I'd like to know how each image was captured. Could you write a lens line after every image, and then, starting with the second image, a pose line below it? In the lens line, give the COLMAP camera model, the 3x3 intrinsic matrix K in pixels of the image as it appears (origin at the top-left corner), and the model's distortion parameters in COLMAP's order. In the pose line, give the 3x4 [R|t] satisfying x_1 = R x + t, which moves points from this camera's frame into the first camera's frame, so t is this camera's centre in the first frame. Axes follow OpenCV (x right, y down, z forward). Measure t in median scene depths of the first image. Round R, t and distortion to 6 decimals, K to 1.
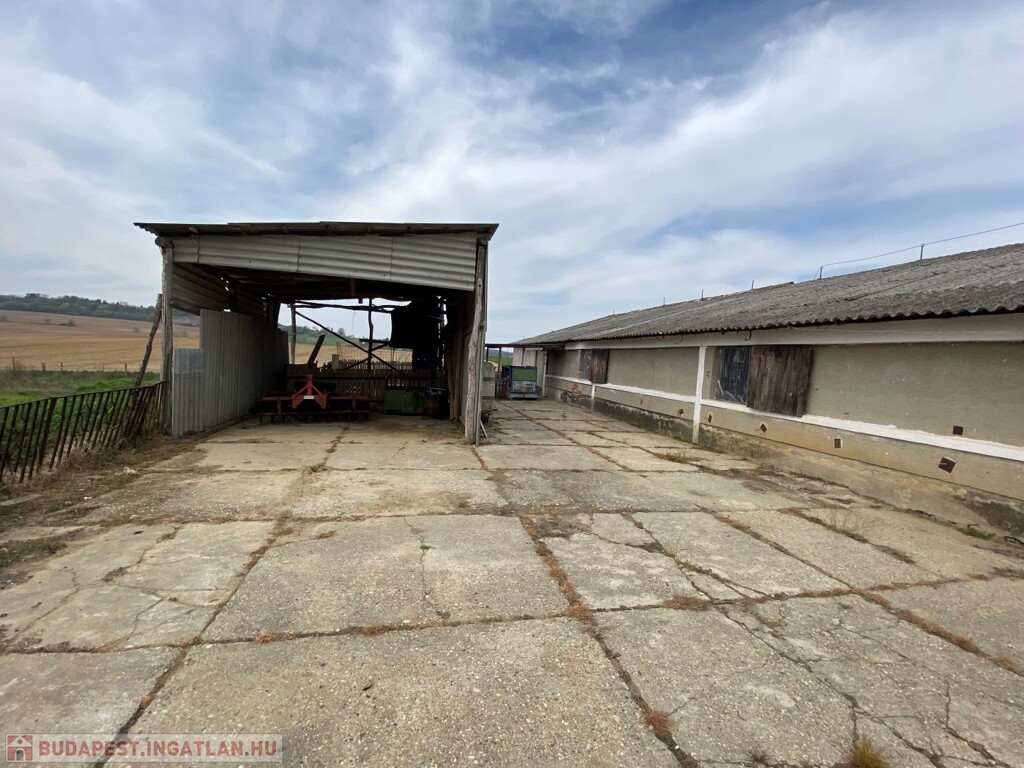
lens RADIAL K [[451.9, 0, 527.1], [0, 451.9, 381.1], [0, 0, 1]] dist [-0.022571, -0.000196]
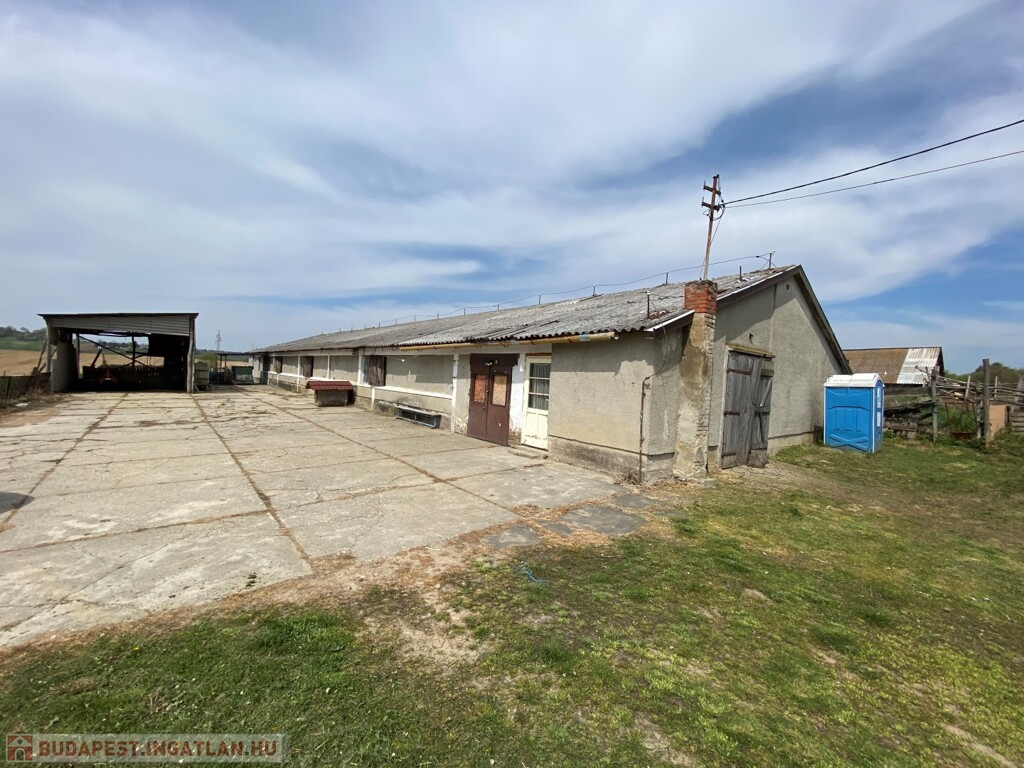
lens RADIAL K [[414.2, 0, 506.4], [0, 414.2, 385.5], [0, 0, 1]] dist [0.010826, -0.016778]
pose [[0.910774, -0.029128, 0.411876, 0.113432], [0.028910, 0.999559, 0.006761, 0.027243], [-0.411892, 0.005750, 0.911215, -0.404905]]
